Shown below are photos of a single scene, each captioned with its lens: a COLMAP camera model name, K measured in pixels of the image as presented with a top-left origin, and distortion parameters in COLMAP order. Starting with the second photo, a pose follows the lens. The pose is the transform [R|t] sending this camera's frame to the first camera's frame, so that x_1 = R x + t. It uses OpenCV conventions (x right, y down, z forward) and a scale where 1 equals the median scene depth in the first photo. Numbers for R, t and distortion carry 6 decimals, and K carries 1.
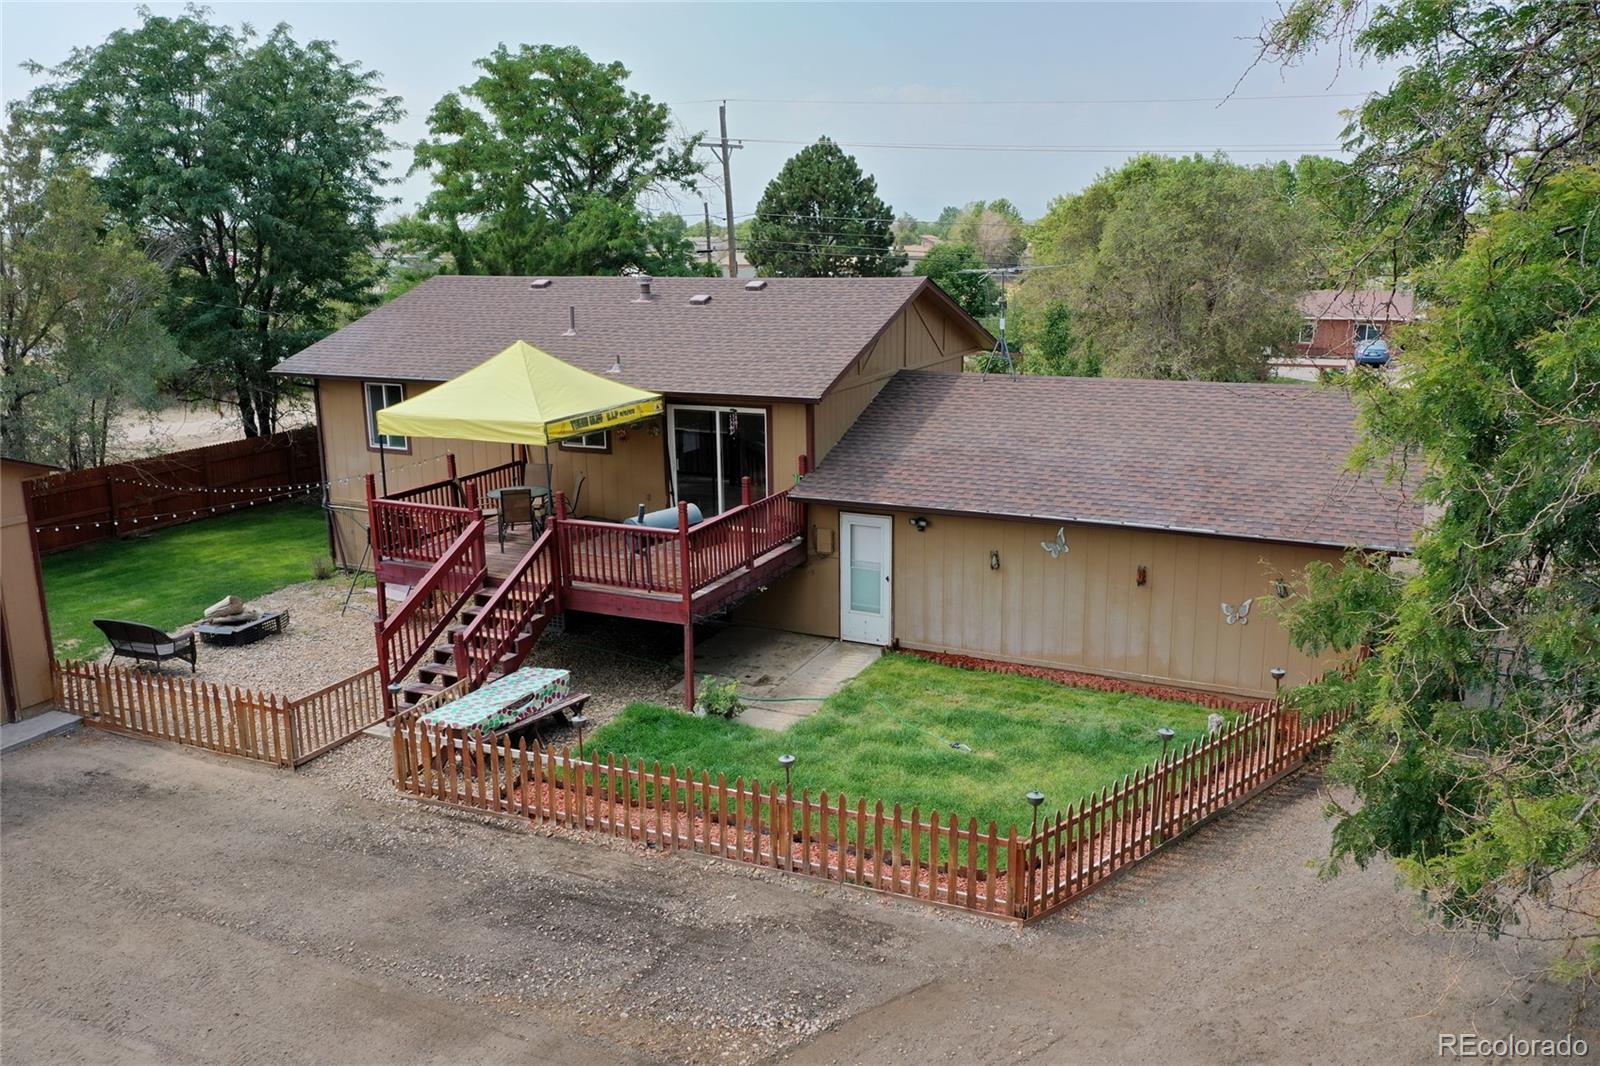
lens RADIAL K [[1270.5, 0, 801.0], [0, 1270.5, 535.5], [0, 0, 1]] dist [-0.007724, 0.015244]
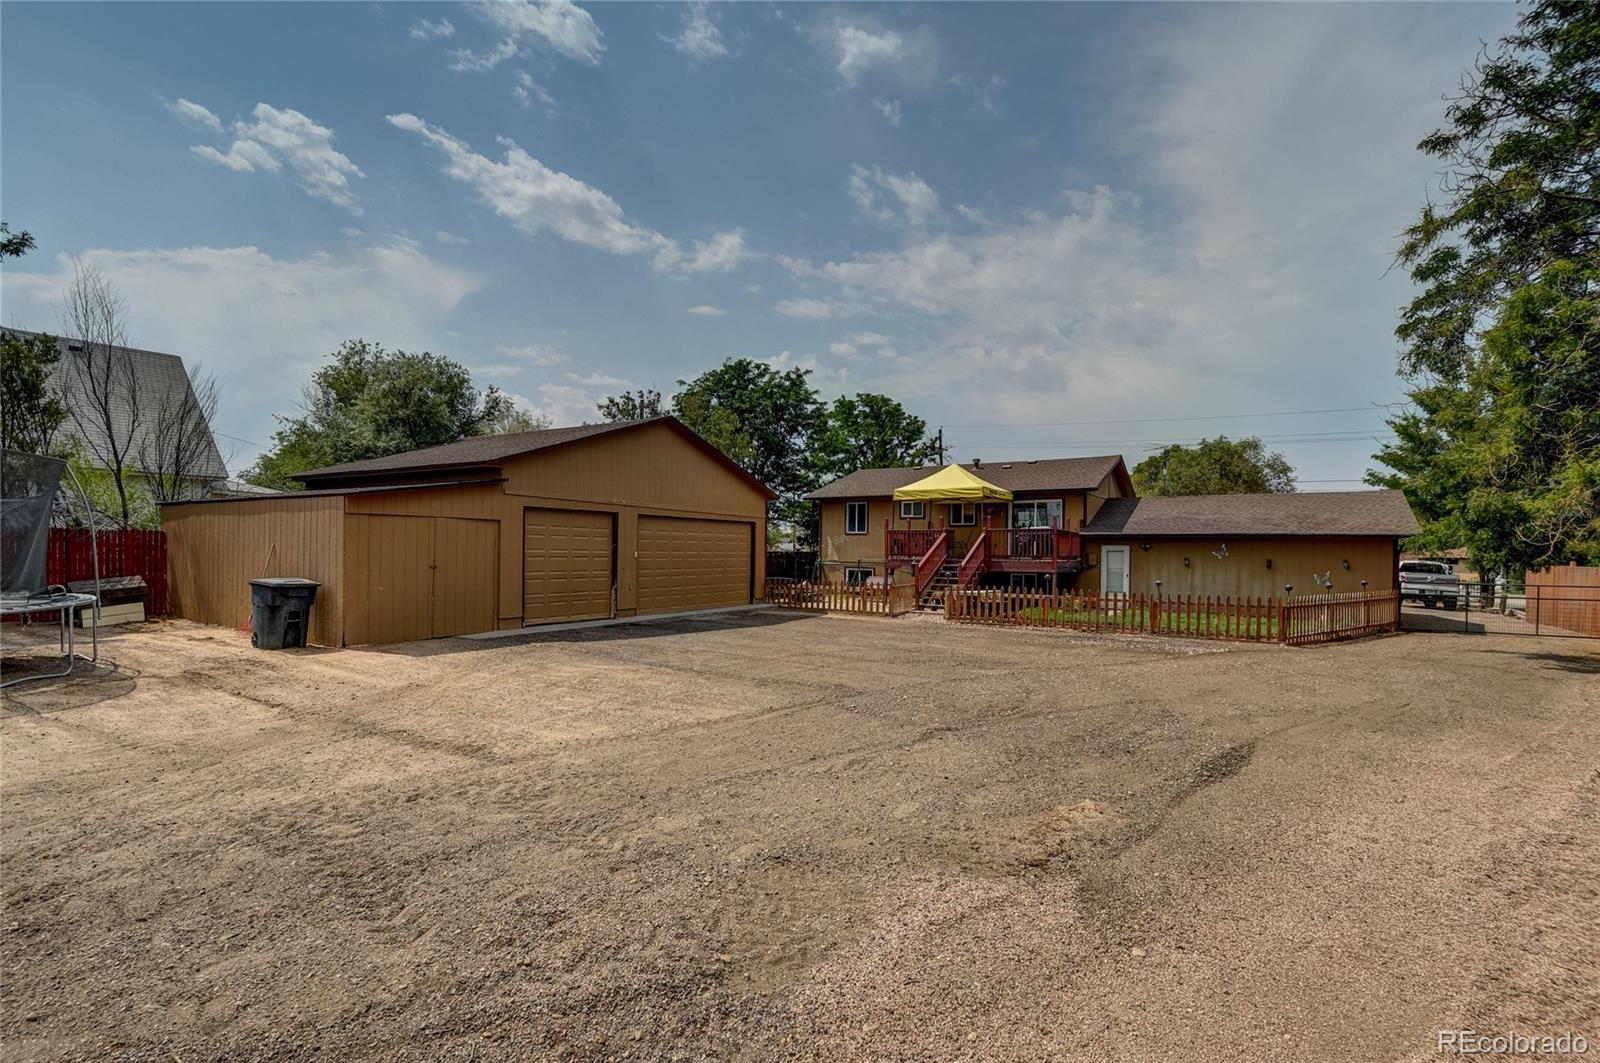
lens RADIAL K [[727.8, 0, 805.1], [0, 727.8, 545.5], [0, 0, 1]] dist [-0.010234, -0.001378]
pose [[0.992338, 0.021855, -0.121605, -0.341938], [-0.049933, 0.971212, -0.232923, 0.315755], [0.113013, 0.237211, 0.964862, -0.243348]]
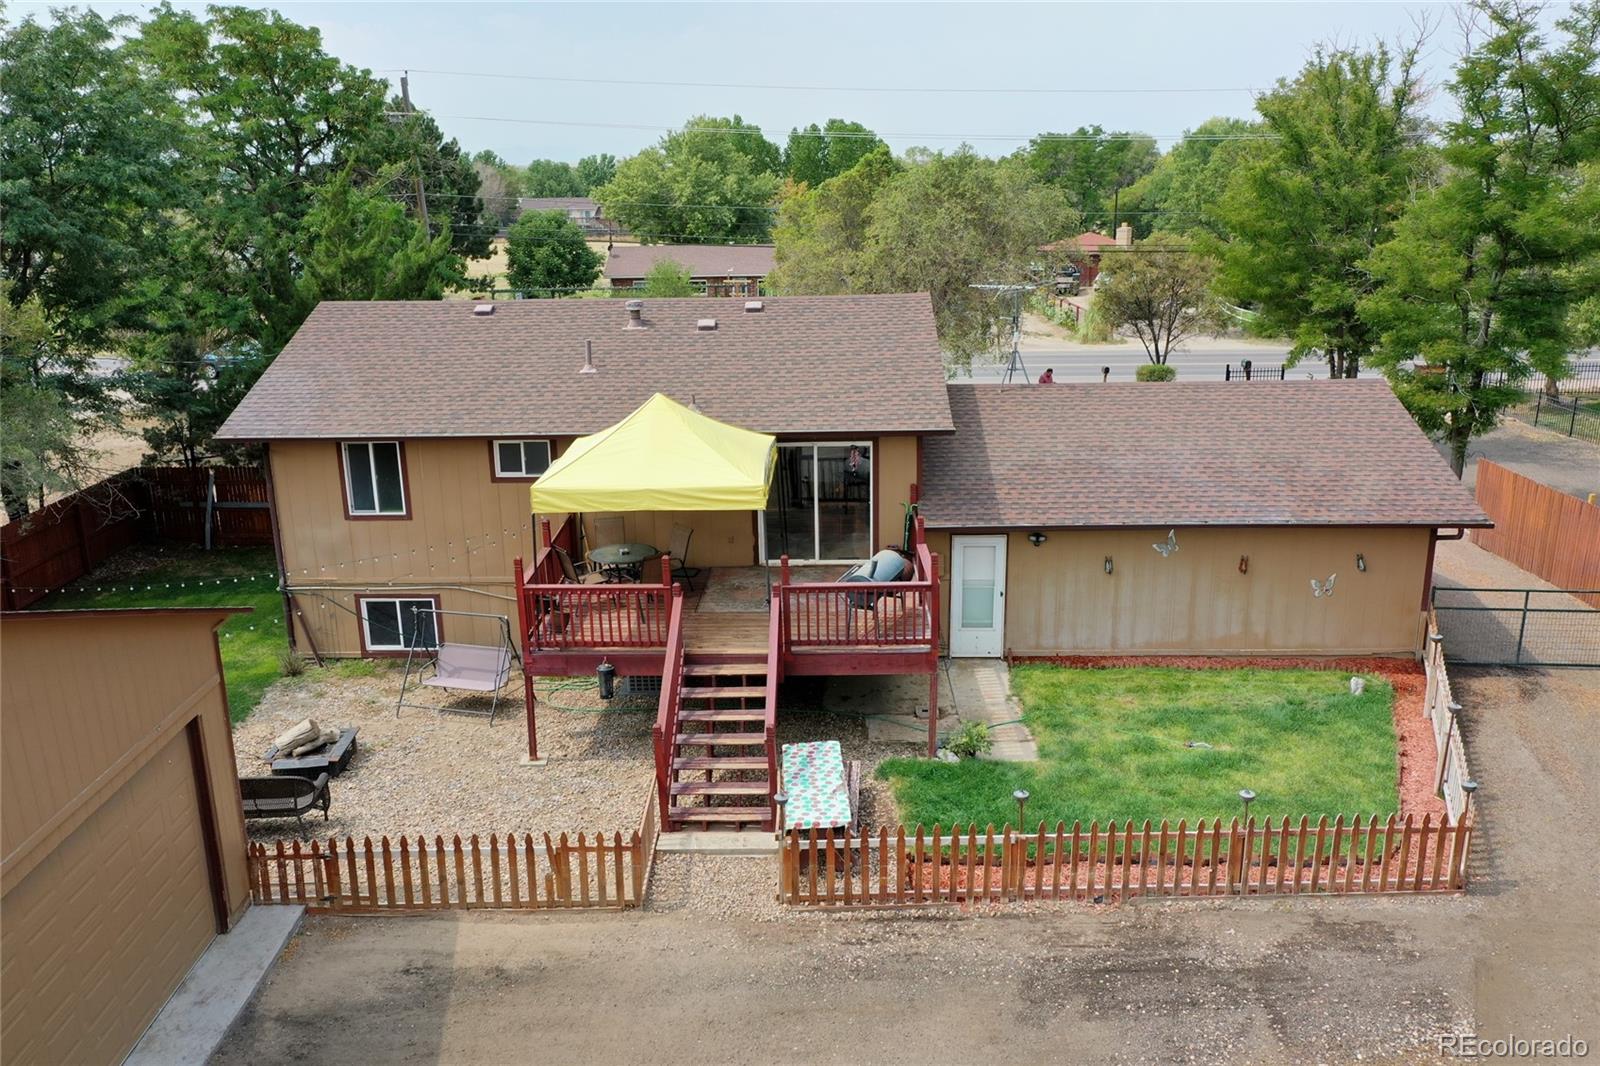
lens RADIAL K [[1270.5, 0, 807.3], [0, 1270.5, 528.0], [0, 0, 1]] dist [-0.007724, 0.015244]
pose [[0.907806, -0.115302, 0.403229, -0.535884], [0.100794, 0.993267, 0.057099, -0.104034], [-0.407098, -0.011191, 0.913316, 0.120424]]
